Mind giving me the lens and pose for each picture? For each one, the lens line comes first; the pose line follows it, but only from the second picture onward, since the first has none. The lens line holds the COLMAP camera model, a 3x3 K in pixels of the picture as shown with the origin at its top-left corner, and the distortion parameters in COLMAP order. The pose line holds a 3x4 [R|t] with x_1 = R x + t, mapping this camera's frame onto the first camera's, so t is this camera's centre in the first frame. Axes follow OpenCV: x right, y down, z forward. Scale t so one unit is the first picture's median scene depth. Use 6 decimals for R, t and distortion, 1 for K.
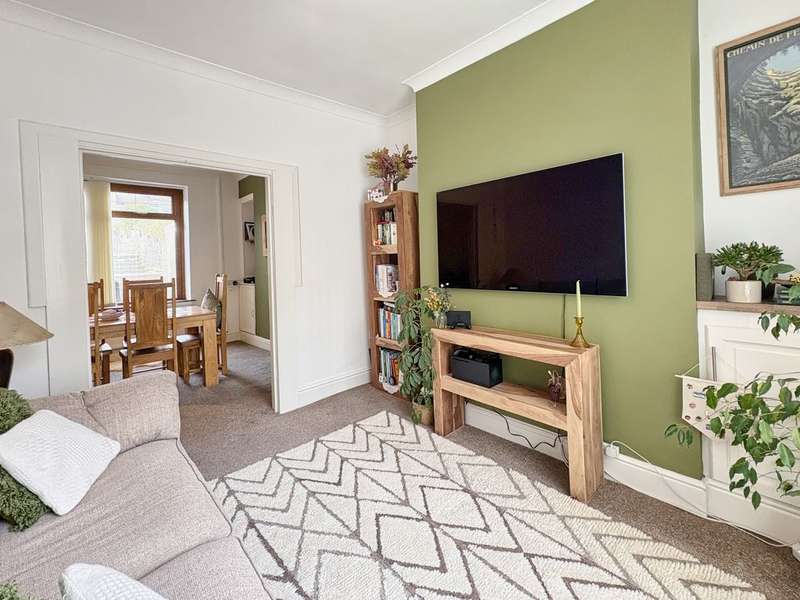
lens RADIAL K [[334.6, 0, 383.4], [0, 334.6, 258.3], [0, 0, 1]] dist [0.001164, -0.001493]
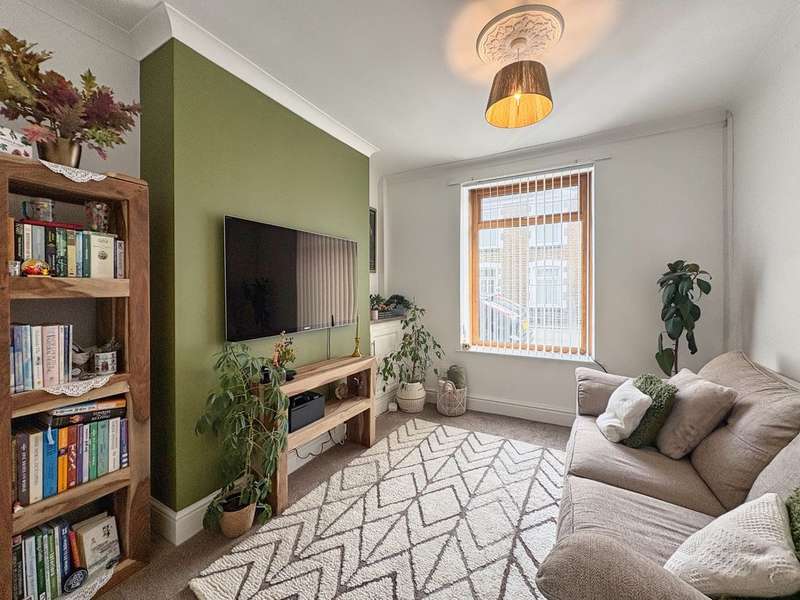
lens RADIAL K [[334.6, 0, 396.7], [0, 334.6, 294.3], [0, 0, 1]] dist [0.001164, -0.001493]
pose [[-0.317398, 0.017329, 0.948134, -0.884385], [0.018946, 0.999749, -0.011930, -0.006852], [-0.948103, 0.014177, -0.317647, 1.181064]]
